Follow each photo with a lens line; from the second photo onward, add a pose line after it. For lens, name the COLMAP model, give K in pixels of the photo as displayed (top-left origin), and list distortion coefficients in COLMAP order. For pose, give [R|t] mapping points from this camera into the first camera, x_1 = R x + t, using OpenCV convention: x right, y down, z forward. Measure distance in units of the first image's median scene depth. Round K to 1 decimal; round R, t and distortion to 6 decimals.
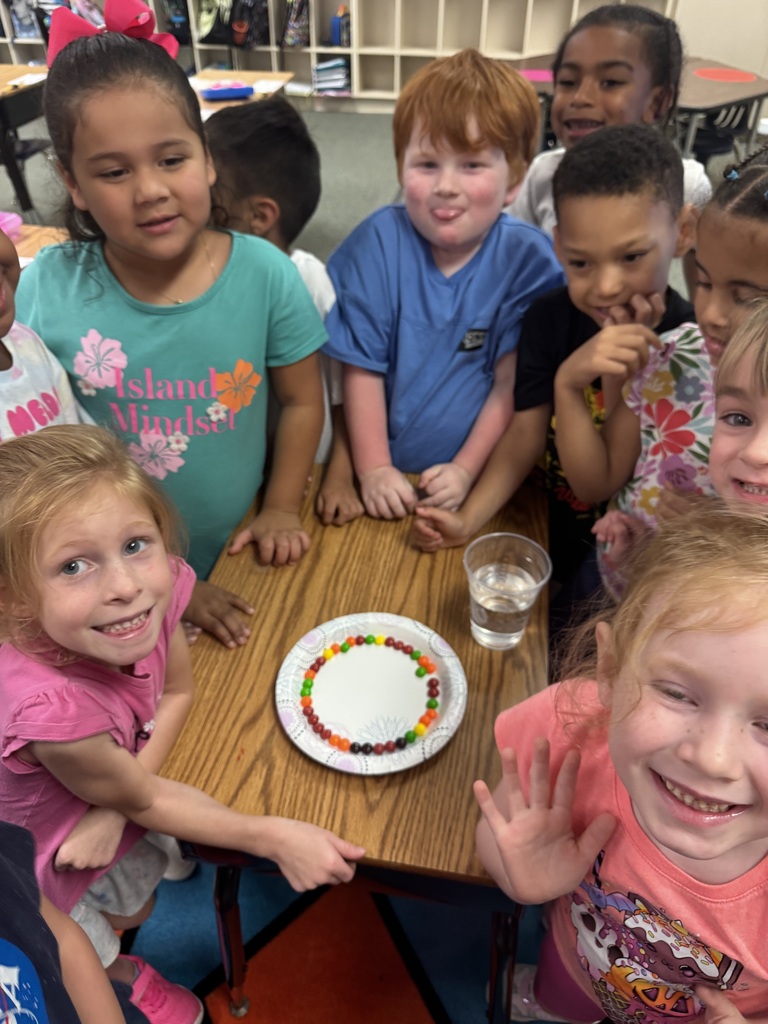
lens RADIAL K [[744.7, 0, 384.0], [0, 744.7, 512.0], [0, 0, 1]] dist [-0.012945, -0.002961]
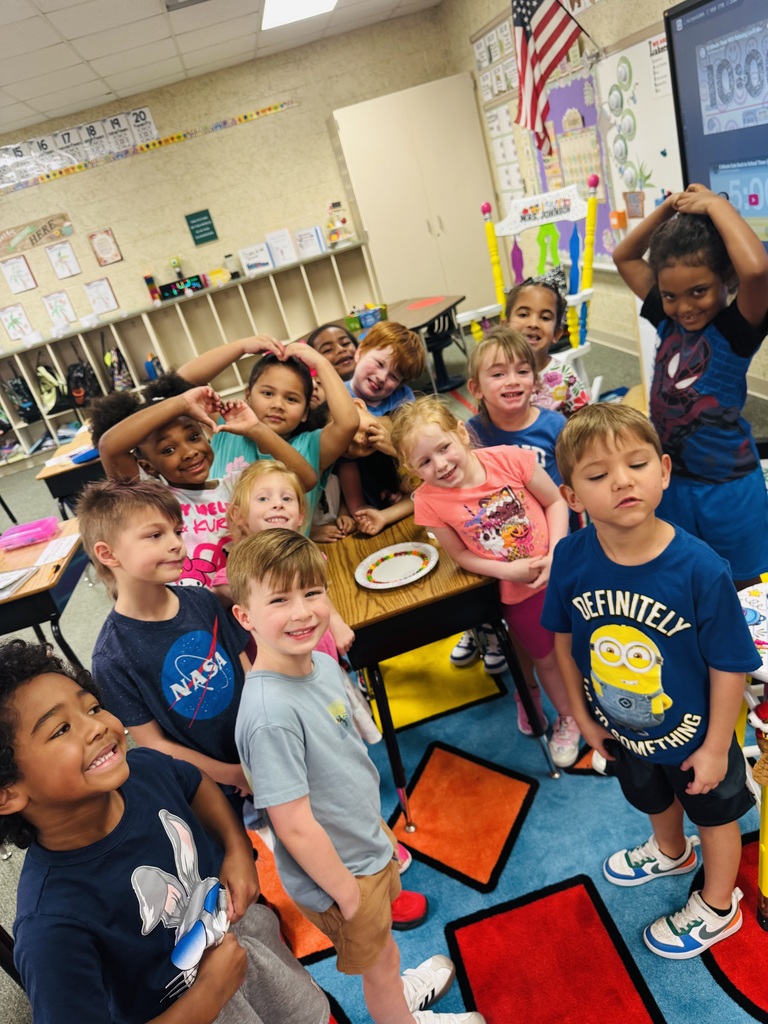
lens RADIAL K [[744.7, 0, 384.0], [0, 744.7, 512.0], [0, 0, 1]] dist [-0.012945, -0.002961]
pose [[0.899419, -0.374738, 0.224982, -0.084520], [0.428600, 0.857090, -0.285828, 0.123853], [-0.085719, 0.353507, 0.931496, -0.183055]]
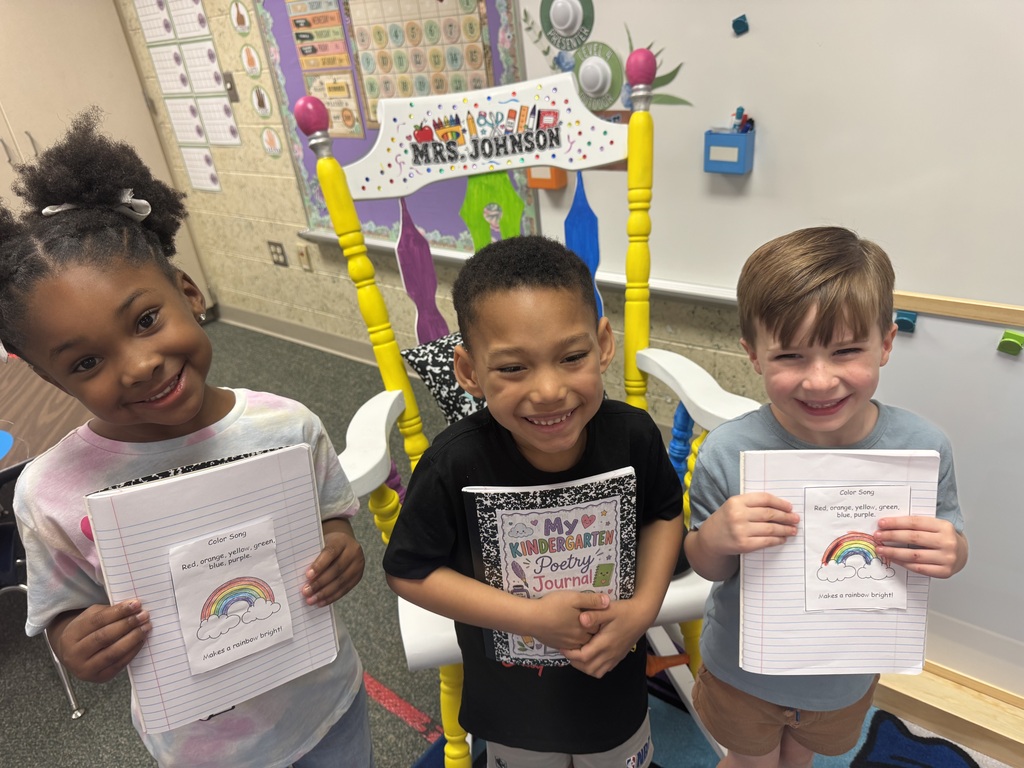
lens RADIAL K [[744.7, 0, 512.0], [0, 744.7, 384.0], [0, 0, 1]] dist [-0.012945, -0.002961]
pose [[0.478519, -0.454752, 0.751146, 0.184220], [0.657582, 0.752491, 0.036652, -0.351847], [-0.581898, 0.476401, 0.659118, 0.425776]]
